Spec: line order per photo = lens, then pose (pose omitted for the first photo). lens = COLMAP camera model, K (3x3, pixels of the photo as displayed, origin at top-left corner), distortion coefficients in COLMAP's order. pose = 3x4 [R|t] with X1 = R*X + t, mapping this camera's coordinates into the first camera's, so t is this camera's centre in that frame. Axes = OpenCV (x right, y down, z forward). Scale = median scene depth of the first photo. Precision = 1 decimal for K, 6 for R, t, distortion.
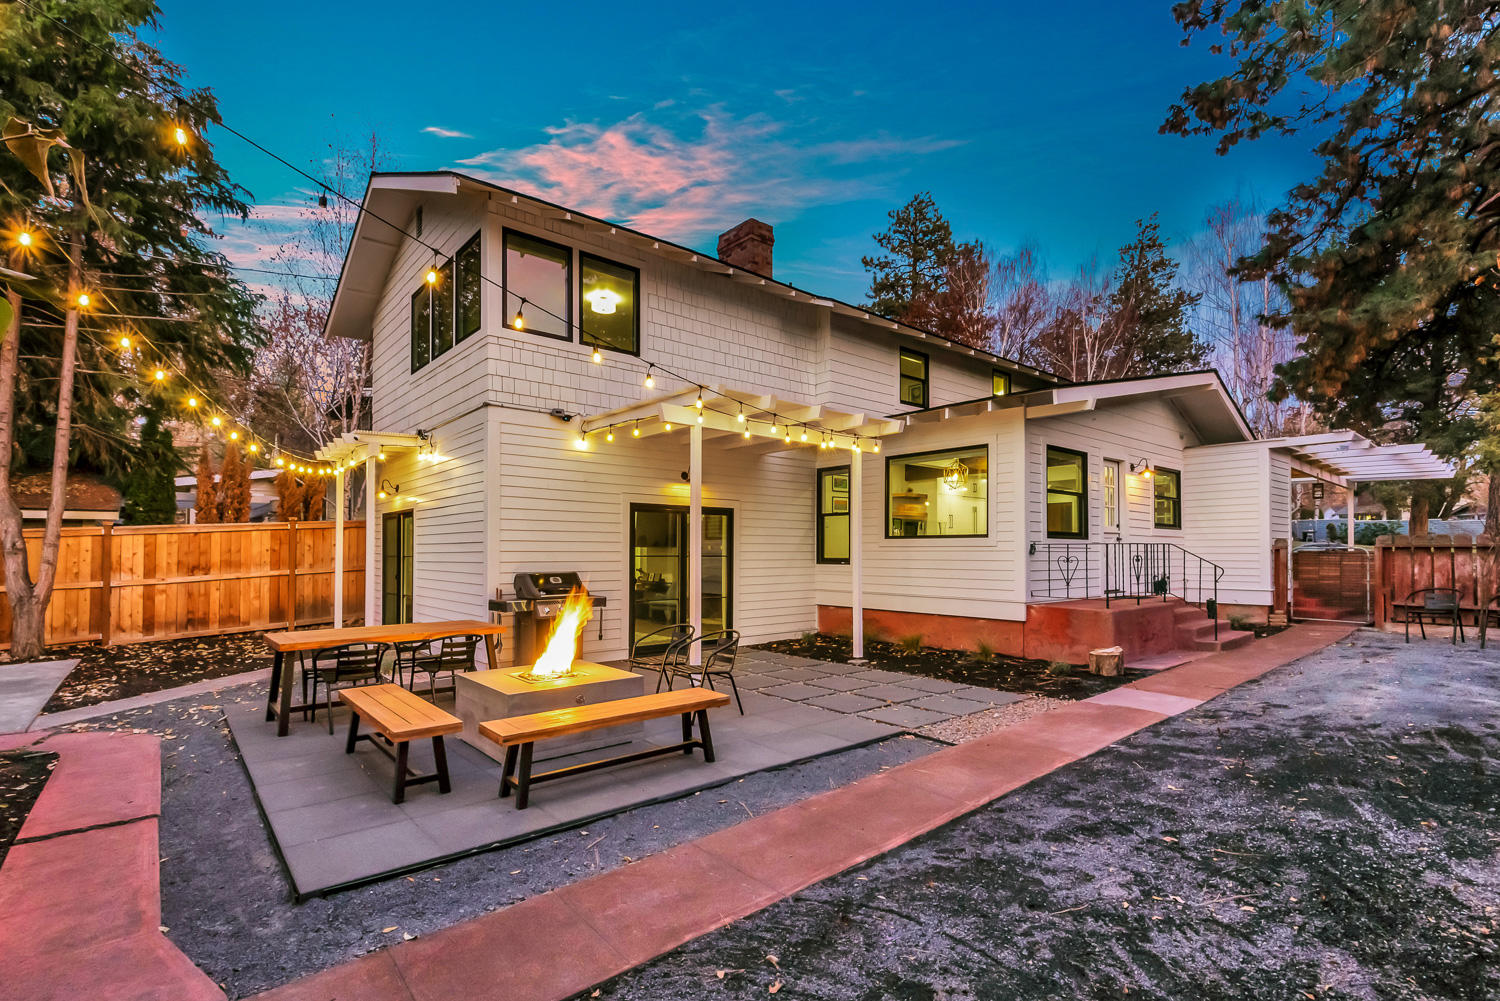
lens RADIAL K [[693.6, 0, 750.4], [0, 693.6, 550.4], [0, 0, 1]] dist [0.018394, -0.000807]
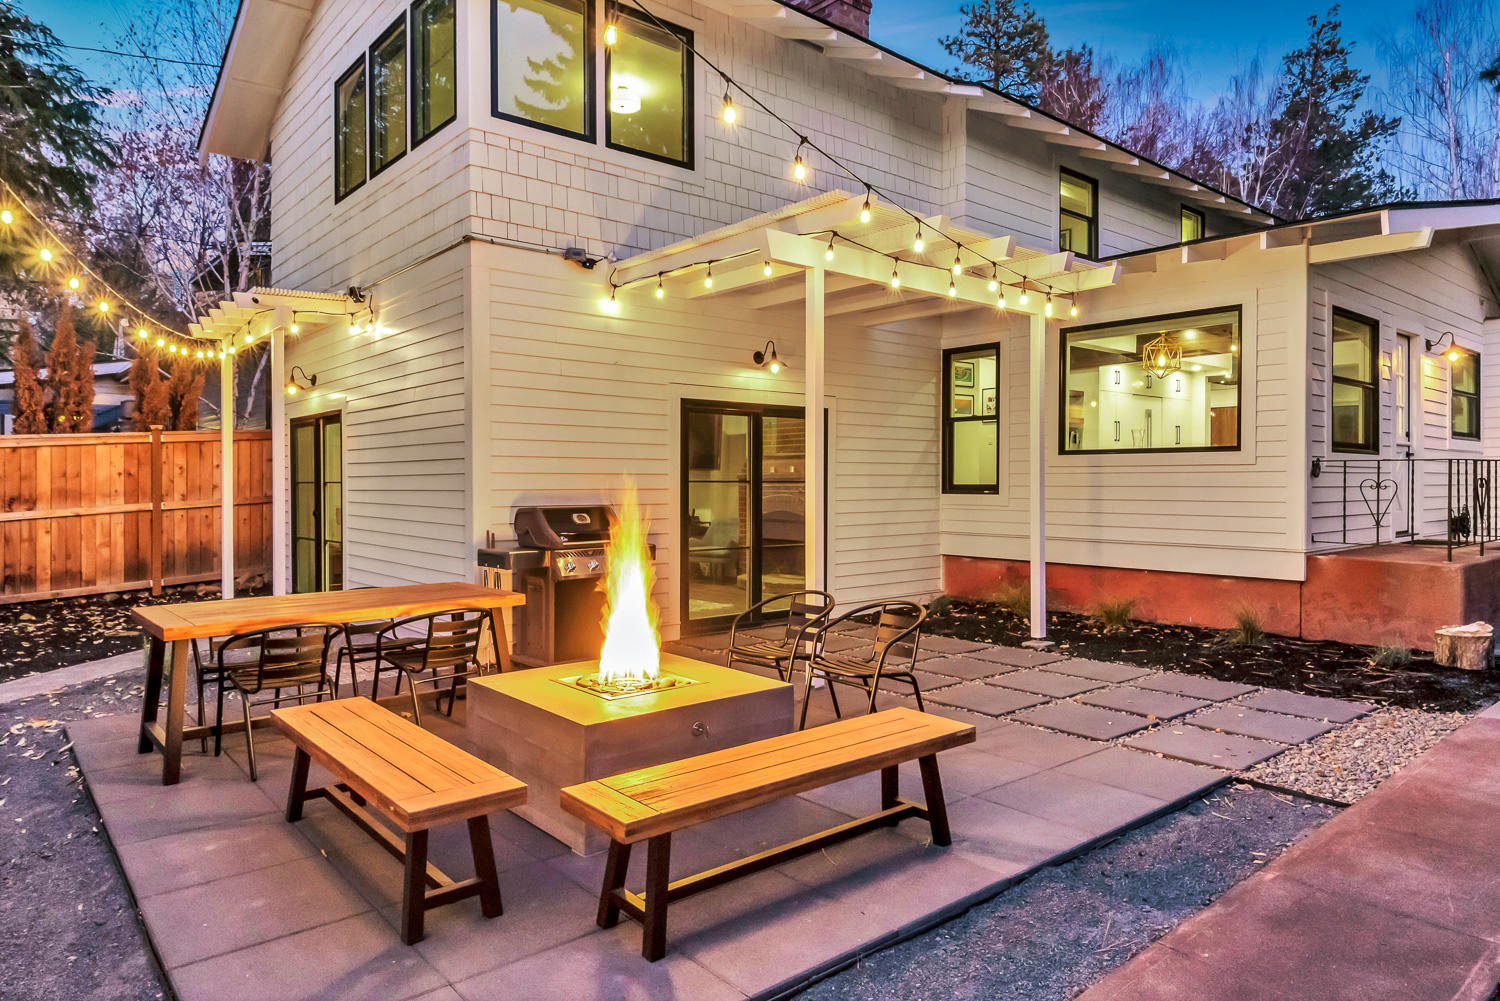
lens RADIAL K [[933.9, 0, 750.0], [0, 933.9, 500.5], [0, 0, 1]] dist [0.004354, 0.005934]
pose [[0.999994, -0.001209, -0.003099, -0.098628], [0.001283, 0.999707, 0.024171, 0.005269], [0.003069, -0.024175, 0.999703, 0.121581]]
